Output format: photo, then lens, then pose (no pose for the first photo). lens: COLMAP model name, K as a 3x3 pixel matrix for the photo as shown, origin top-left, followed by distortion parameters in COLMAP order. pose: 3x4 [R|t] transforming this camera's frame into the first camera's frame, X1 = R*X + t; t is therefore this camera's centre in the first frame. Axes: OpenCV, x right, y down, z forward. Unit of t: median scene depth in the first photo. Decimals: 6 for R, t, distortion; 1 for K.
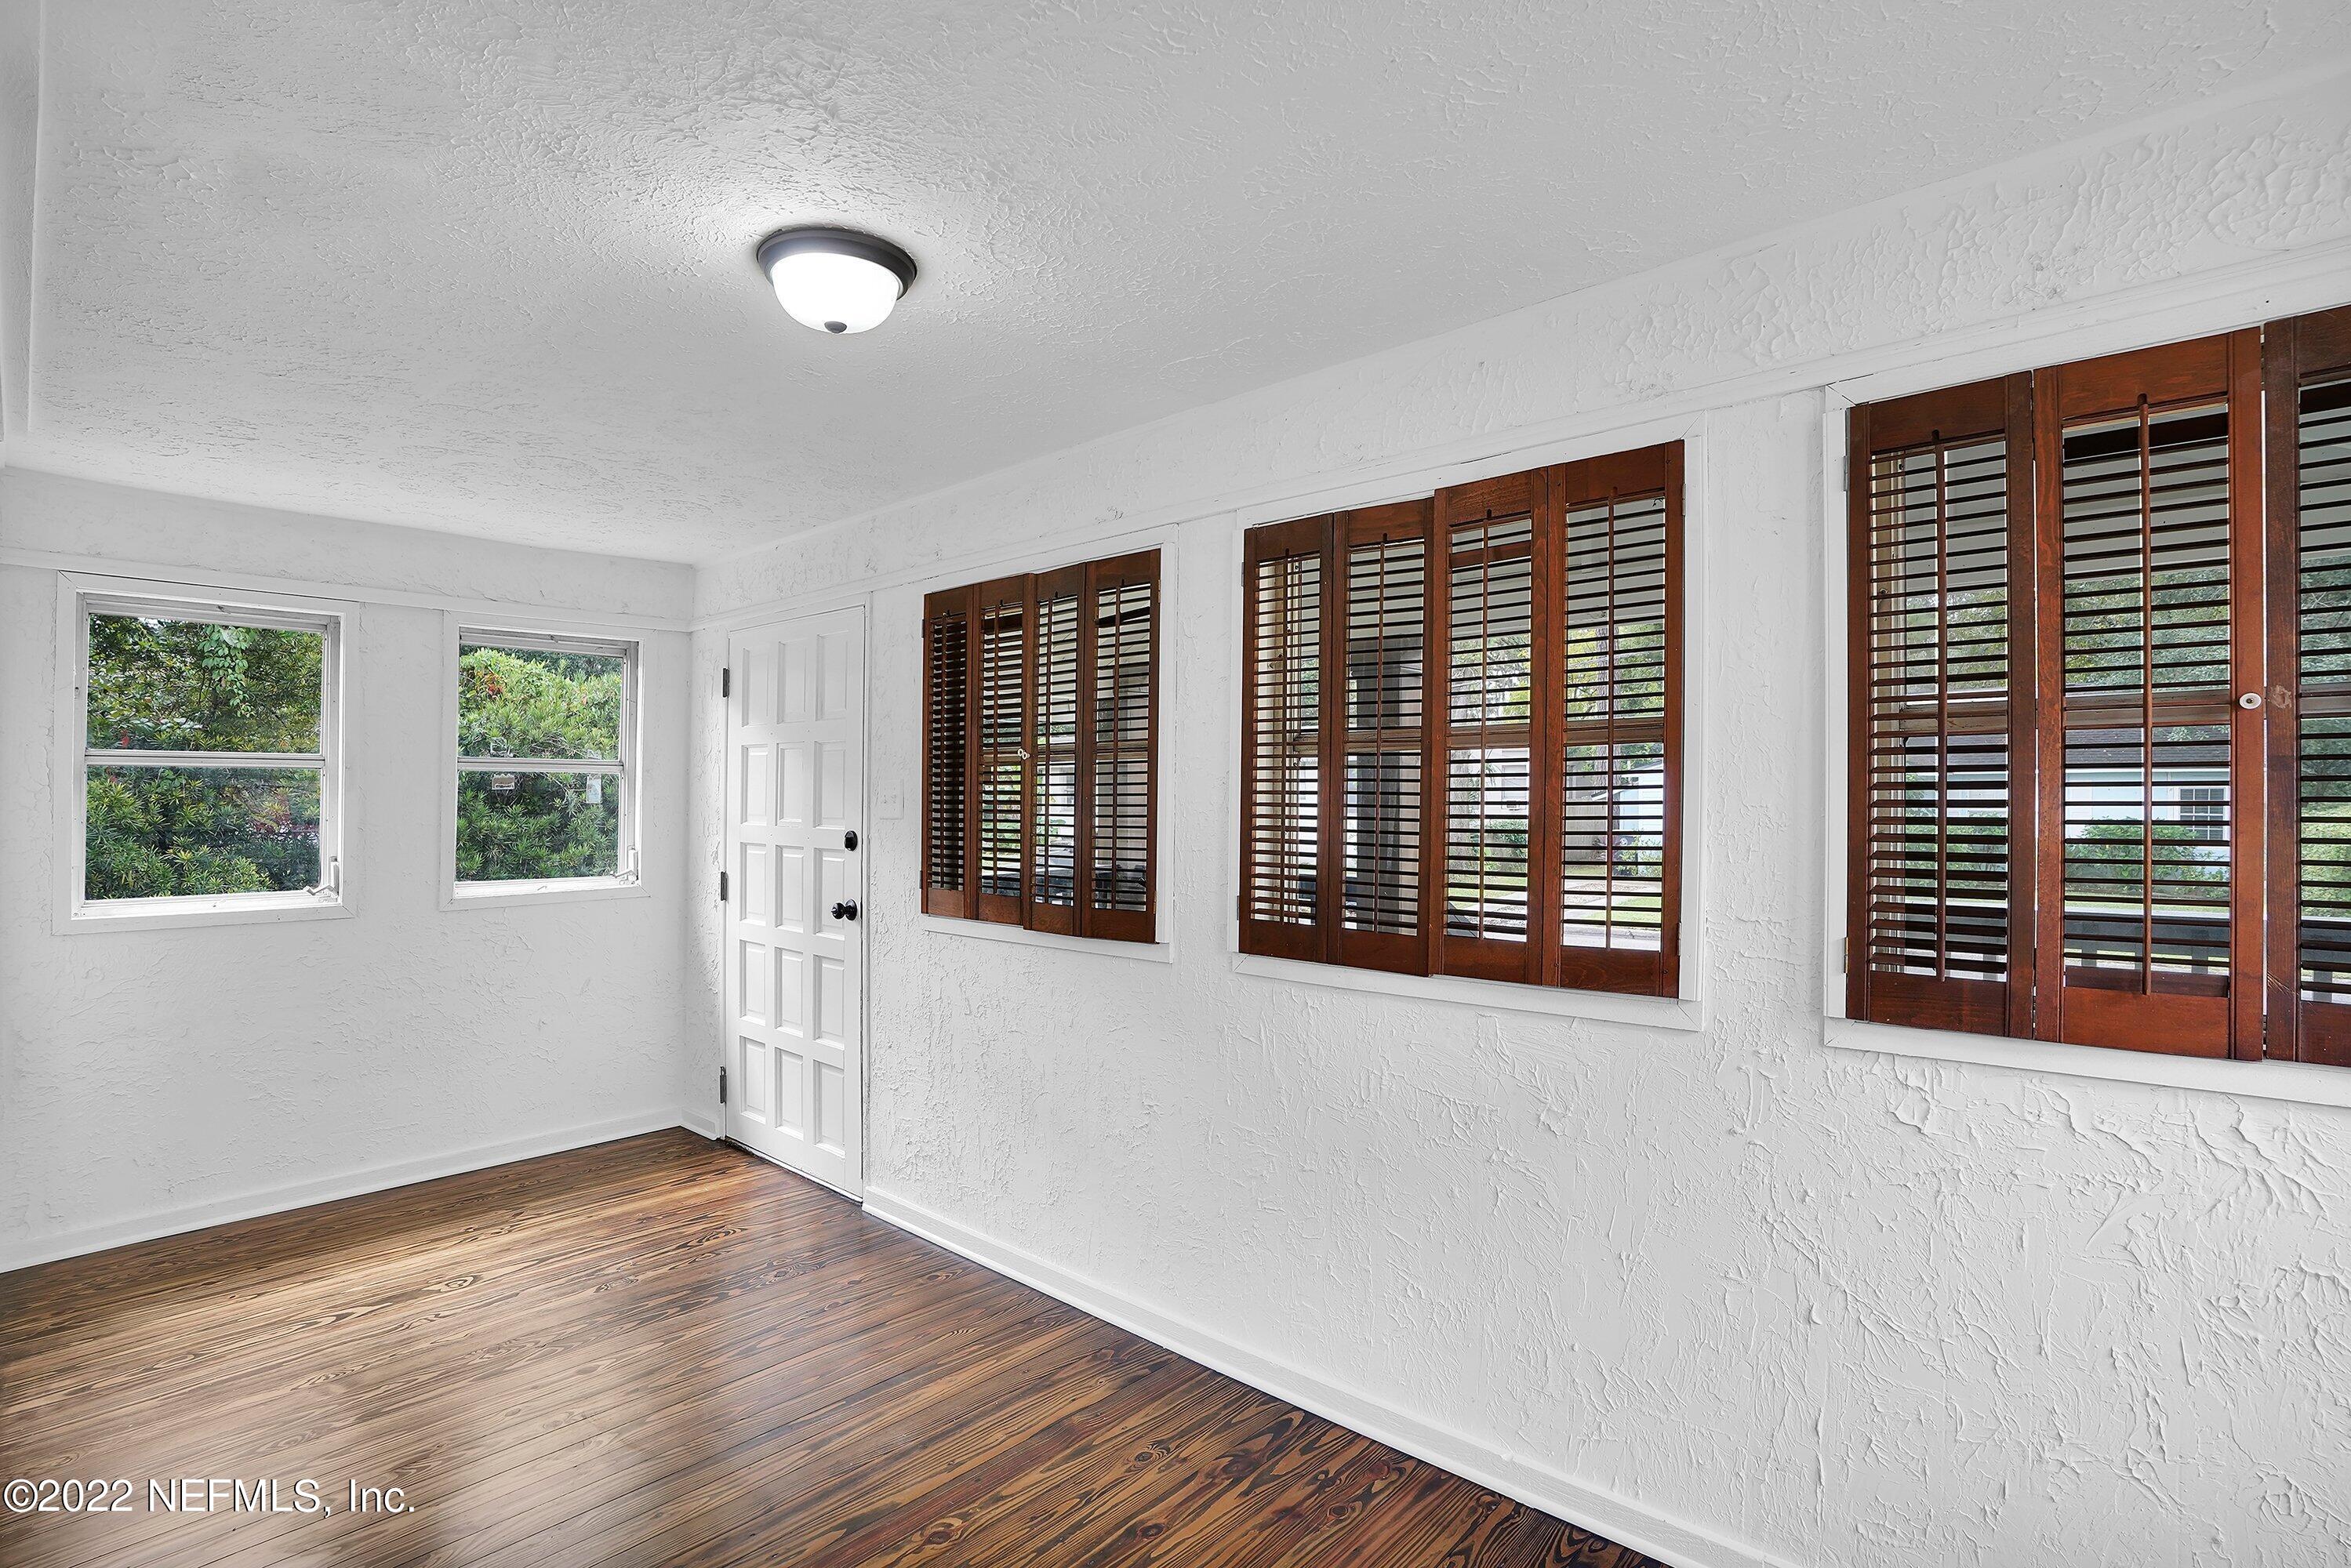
lens RADIAL K [[1138.6, 0, 1211.3], [0, 1138.6, 830.9], [0, 0, 1]] dist [-0.041303, 0.013995]
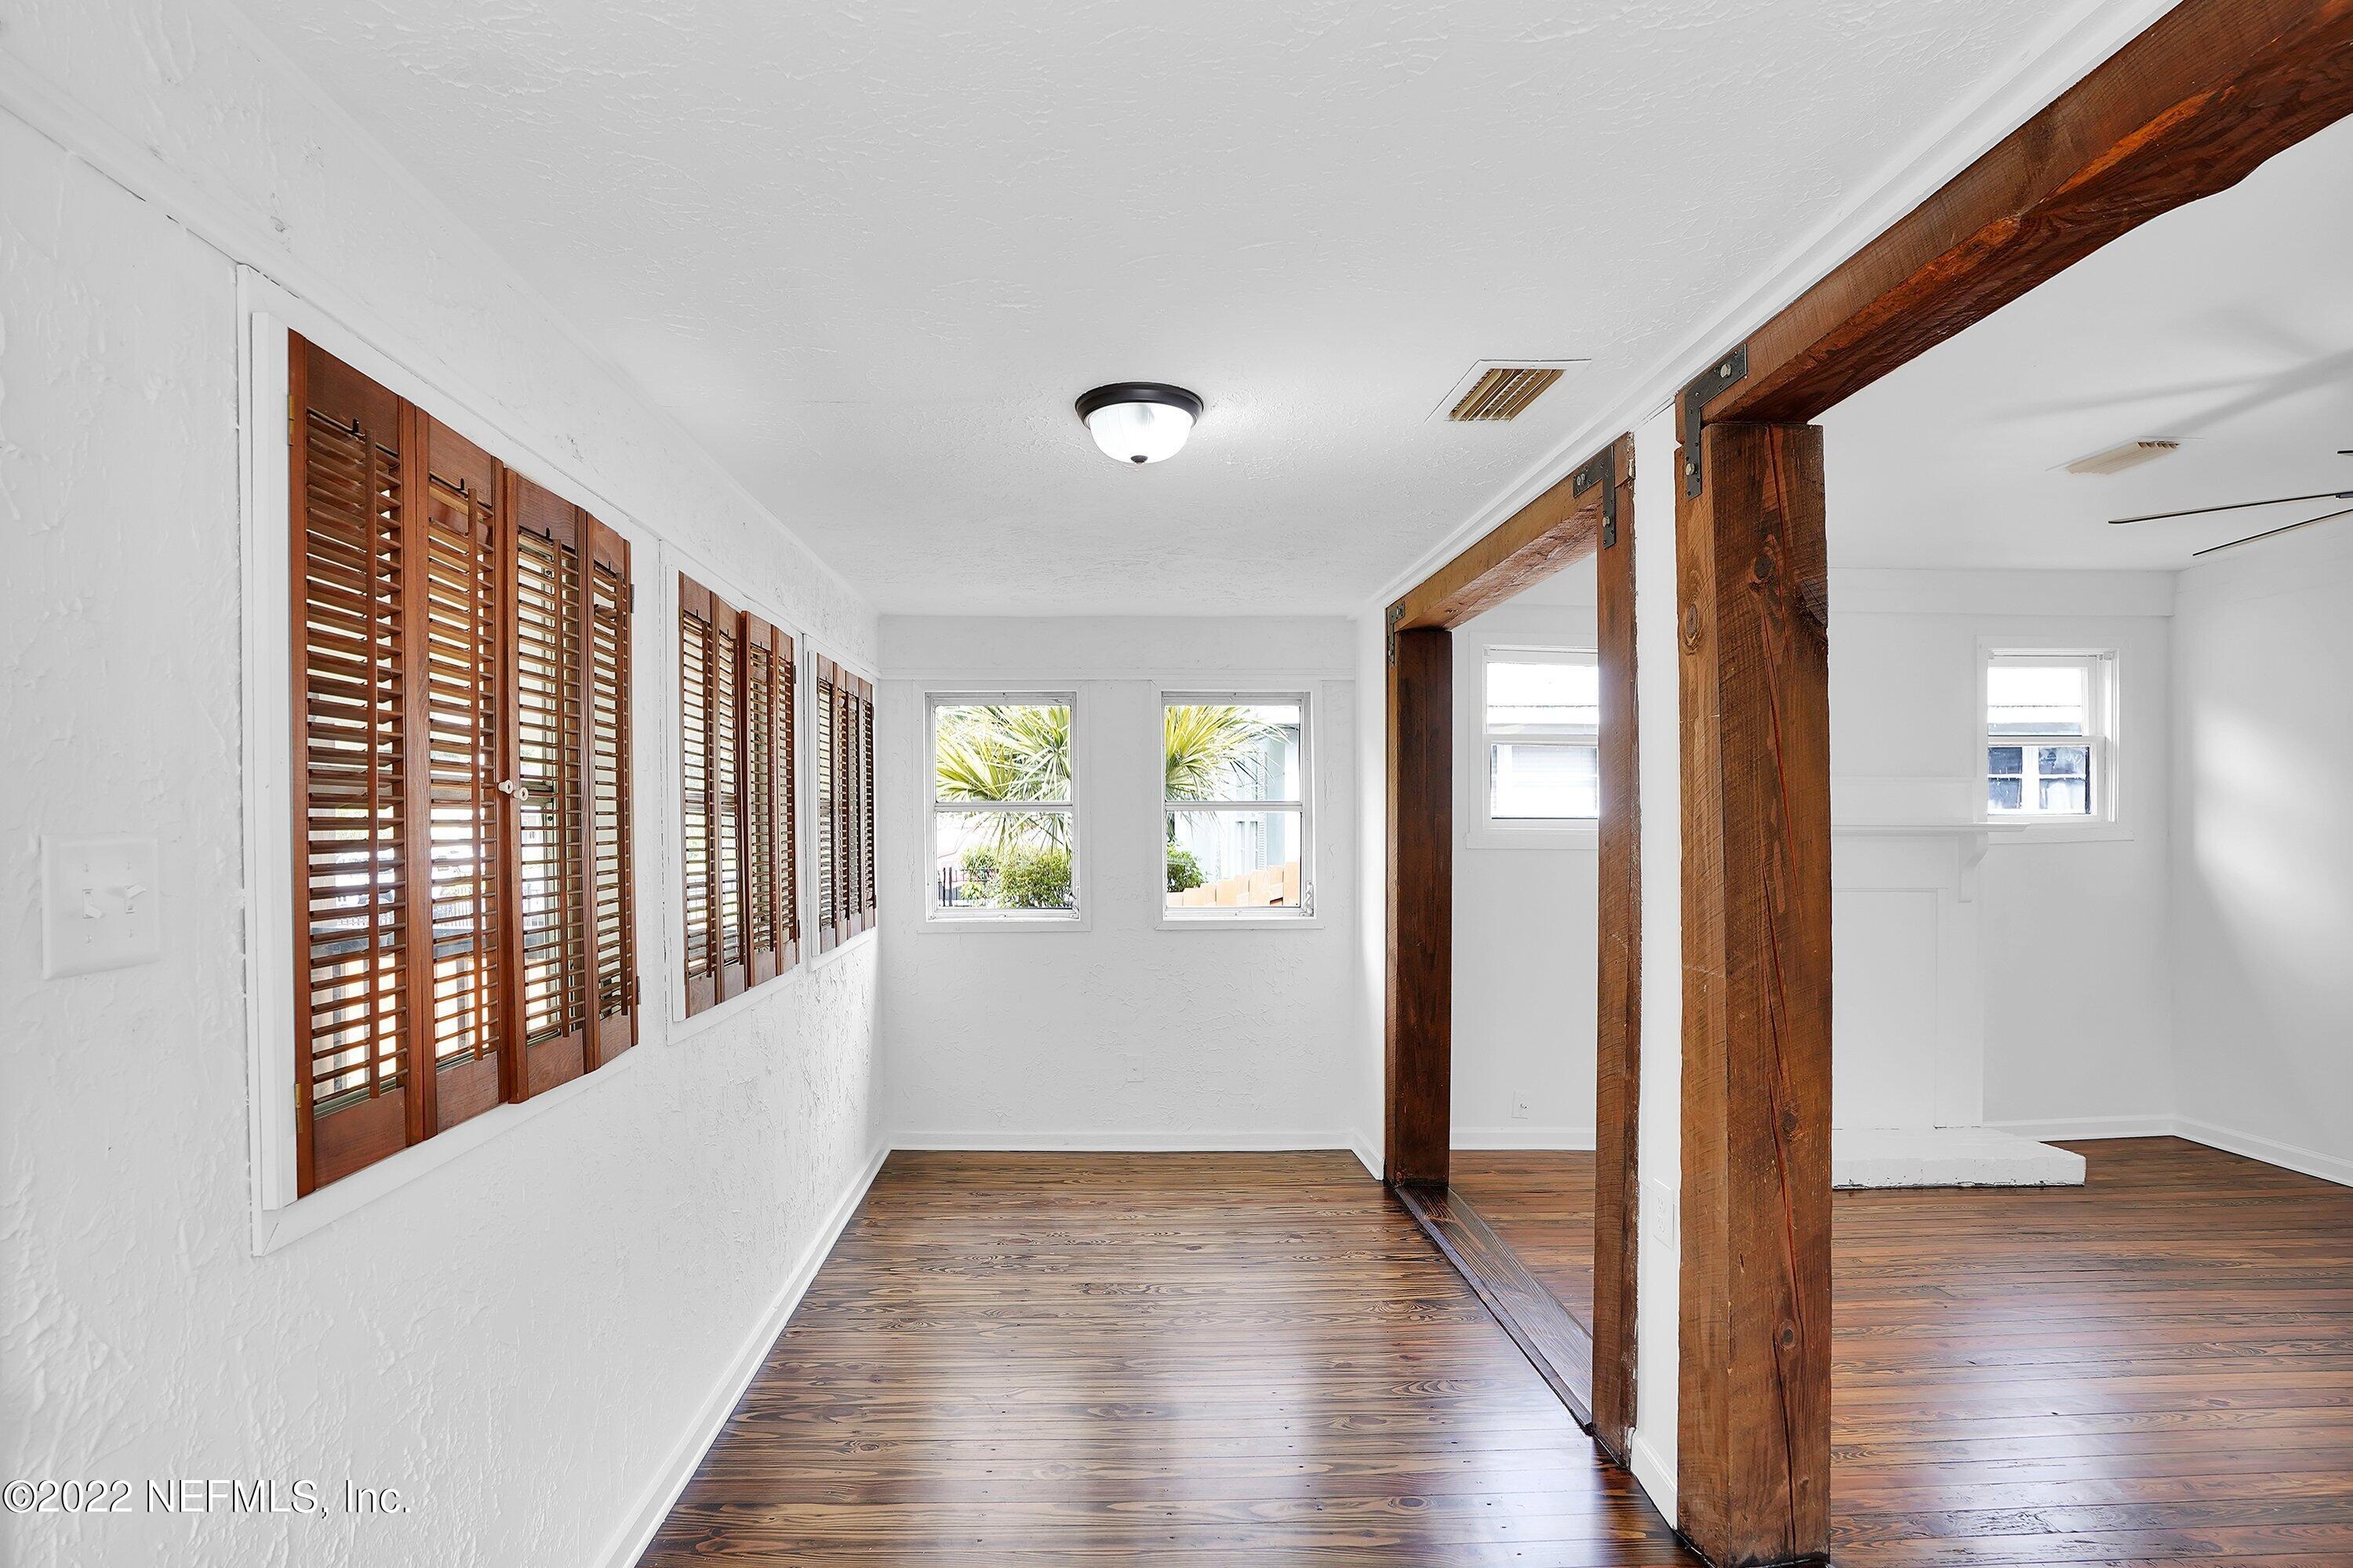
lens RADIAL K [[1139.7, 0, 1136.0], [0, 1139.7, 833.2], [0, 0, 1]] dist [-0.041303, 0.013995]
pose [[-0.703052, 0.003324, 0.711131, -0.753962], [0.033347, 0.999043, 0.028298, -0.050362], [-0.710356, 0.043609, -0.702490, 1.146500]]
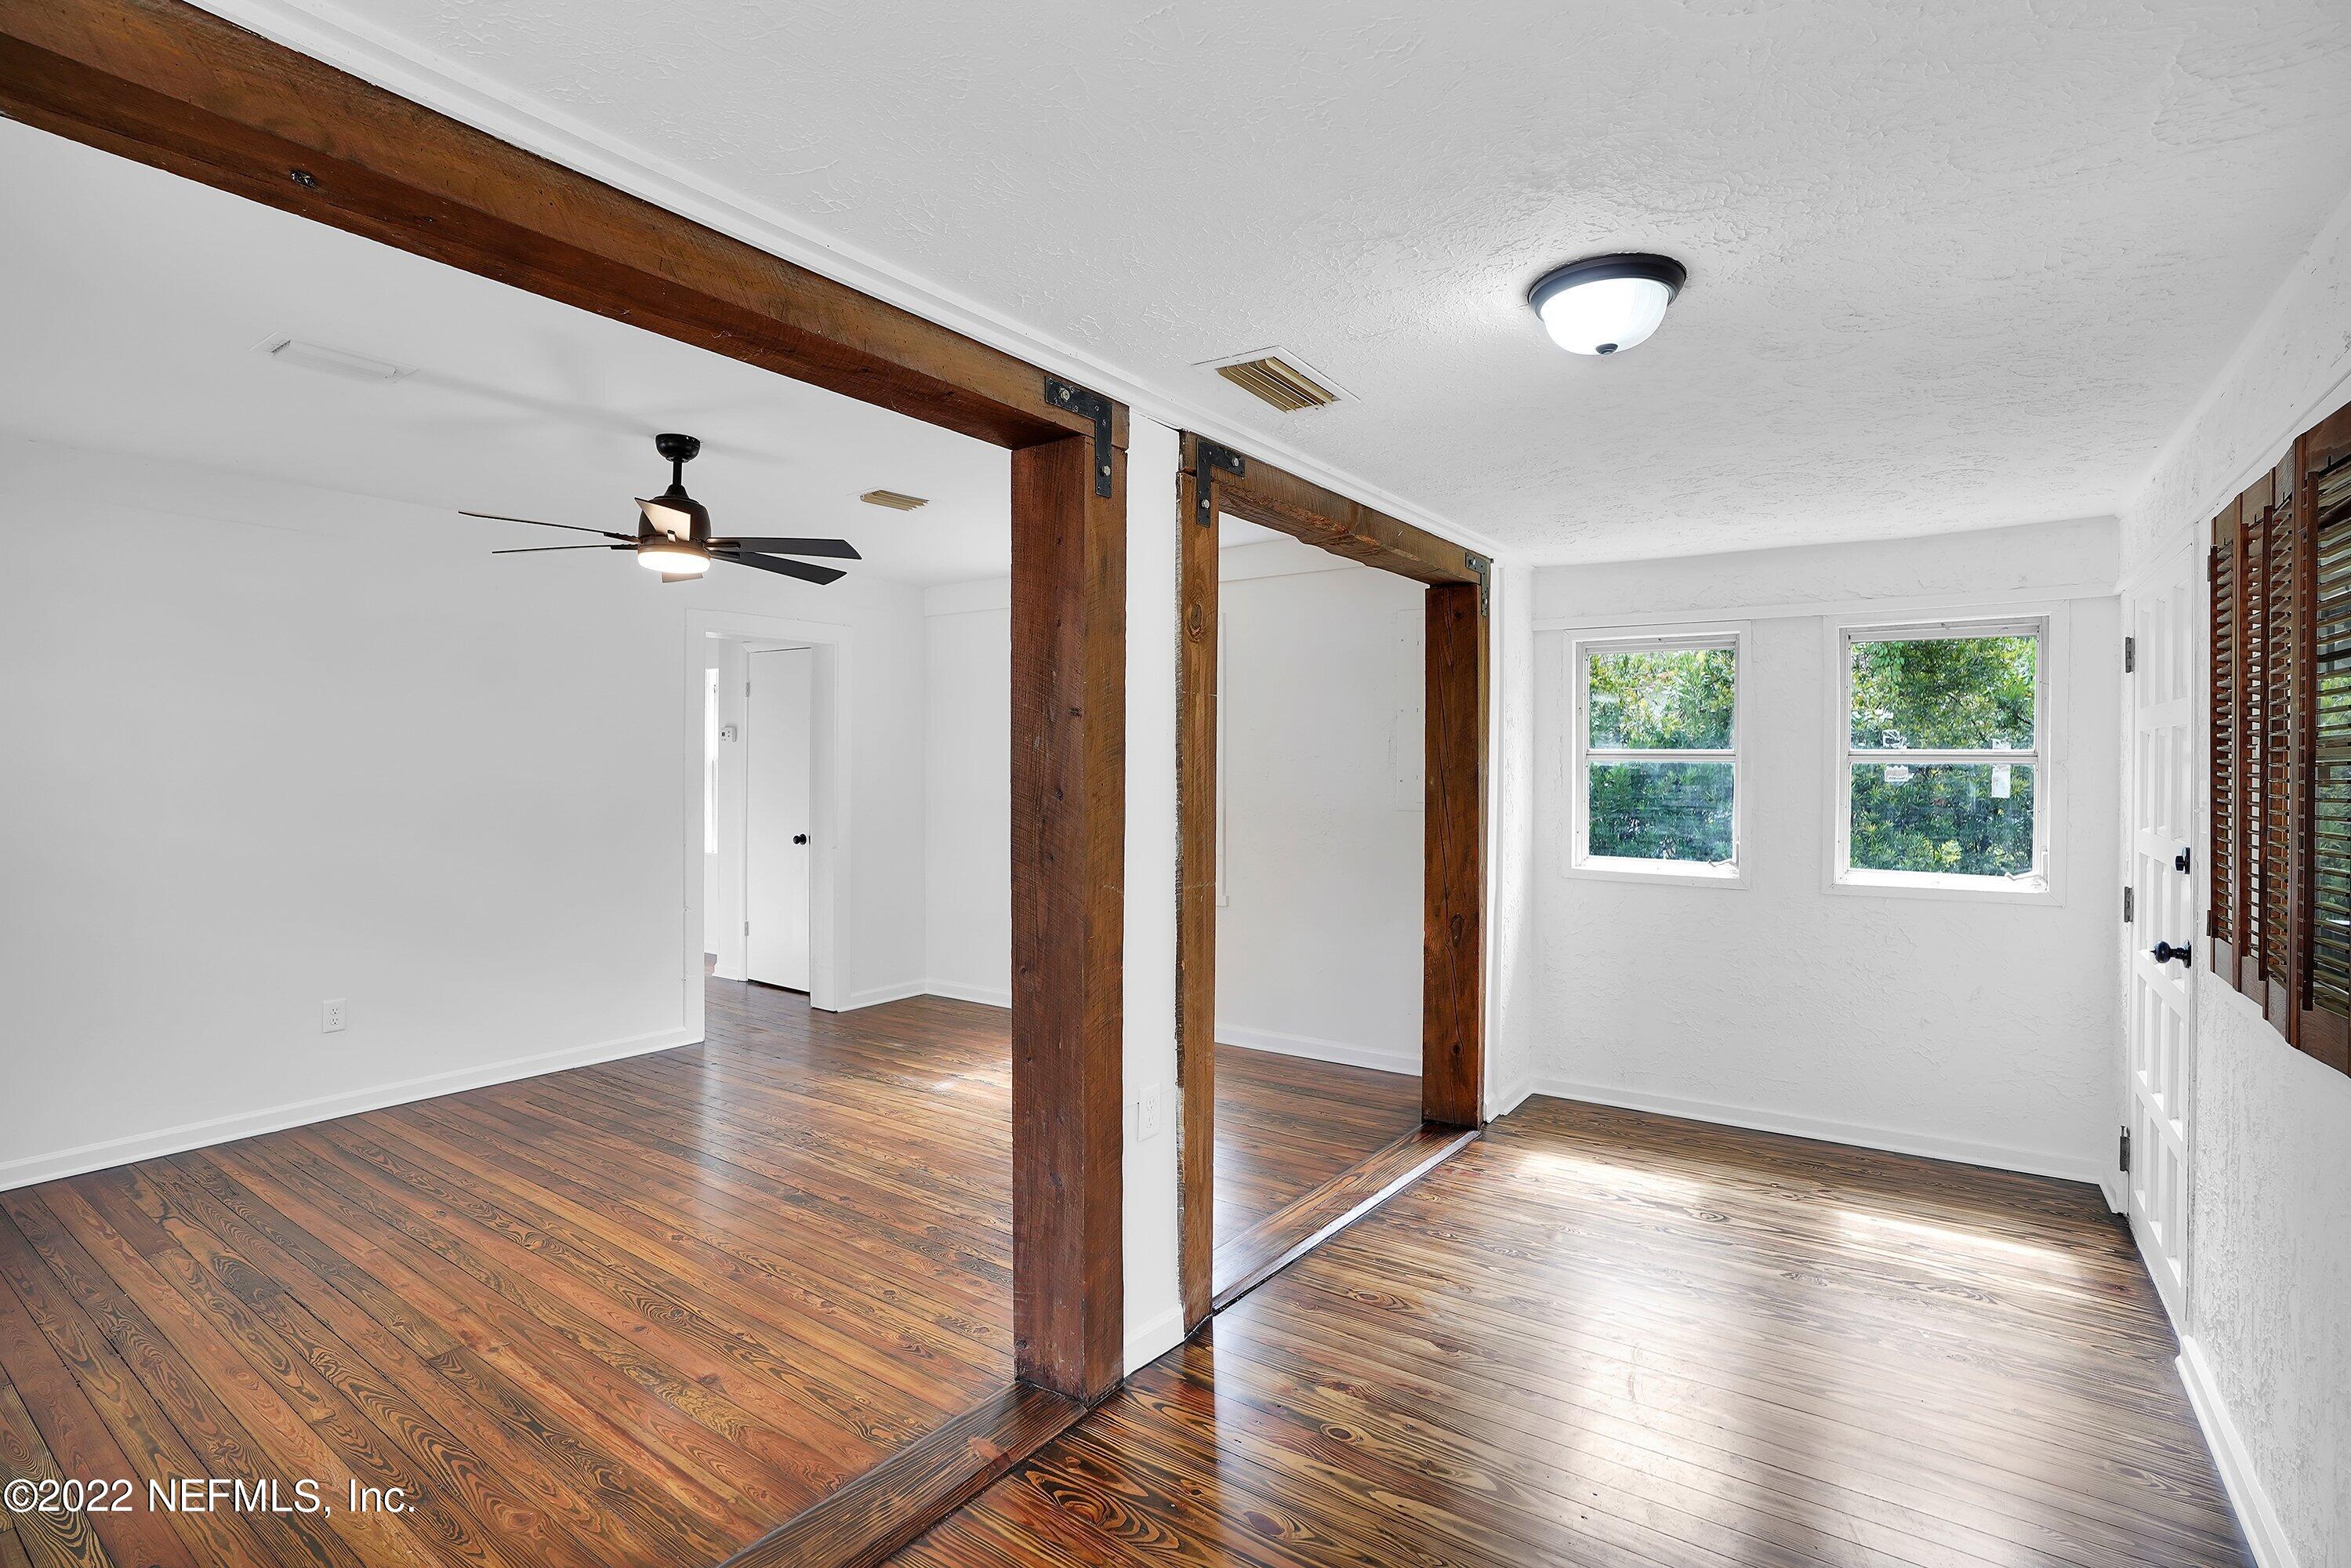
lens RADIAL K [[1138.8, 0, 1179.0], [0, 1138.8, 765.6], [0, 0, 1]] dist [-0.041303, 0.013995]
pose [[0.119082, 0.005310, -0.992870, 0.387271], [-0.041754, 0.999128, 0.000336, -0.031051], [0.992006, 0.041416, 0.119199, 0.303002]]
